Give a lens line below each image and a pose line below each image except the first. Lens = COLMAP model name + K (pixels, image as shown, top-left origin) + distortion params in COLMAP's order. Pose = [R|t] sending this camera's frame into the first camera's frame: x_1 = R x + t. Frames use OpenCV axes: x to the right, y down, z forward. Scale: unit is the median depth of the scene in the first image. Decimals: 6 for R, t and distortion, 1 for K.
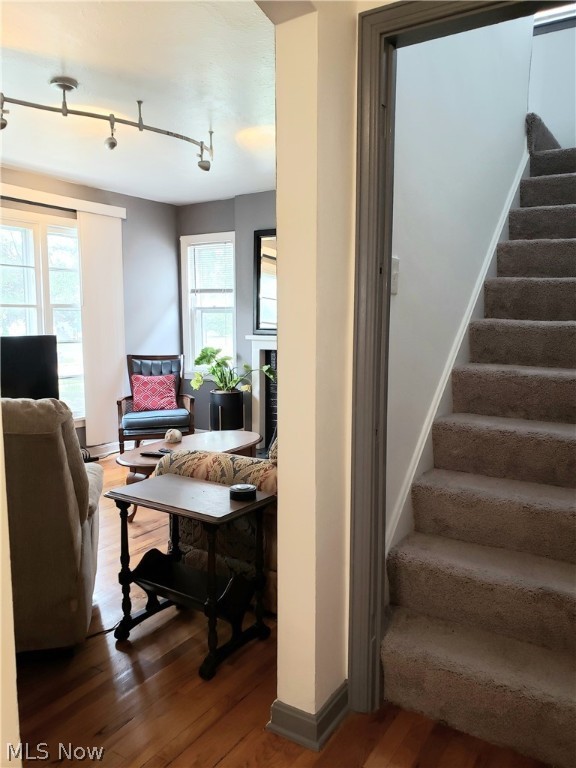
lens RADIAL K [[584.6, 0, 308.8], [0, 584.6, 380.5], [0, 0, 1]] dist [0.124128, -0.429066]
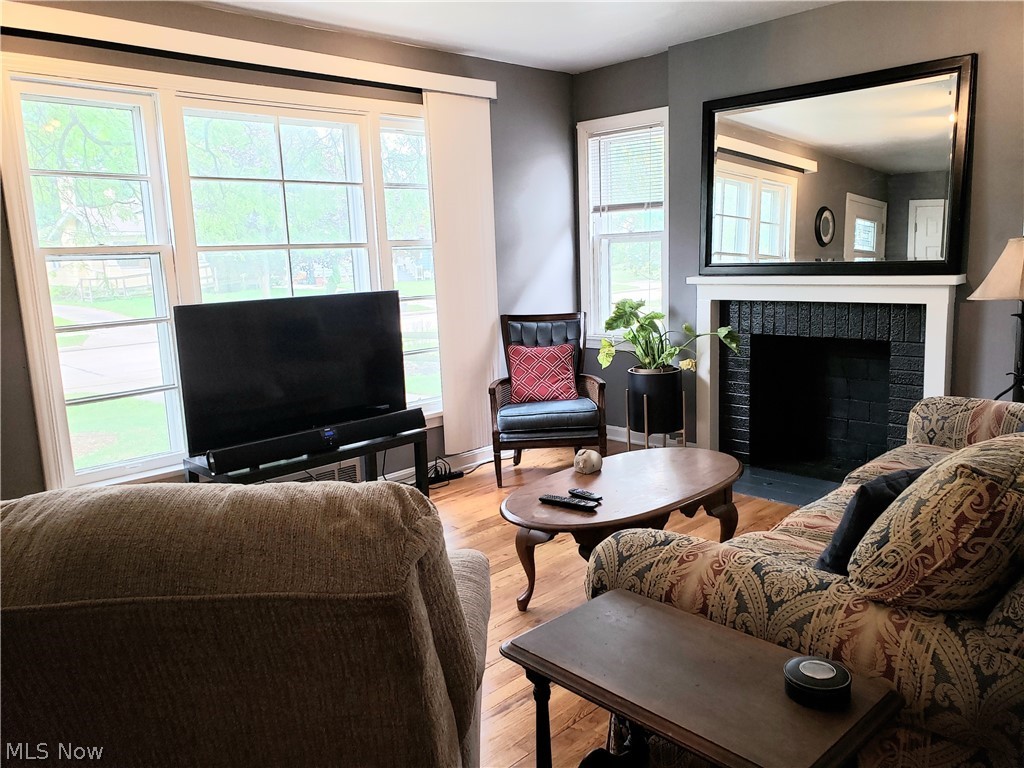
lens RADIAL K [[792.6, 0, 512.0], [0, 792.6, 384.0], [0, 0, 1]] dist [0.006811, 0.000186]
pose [[0.965065, 0.000788, -0.262010, -0.067986], [0.017253, 0.997634, 0.066549, -0.025407], [0.261443, -0.068744, 0.962768, 0.159042]]
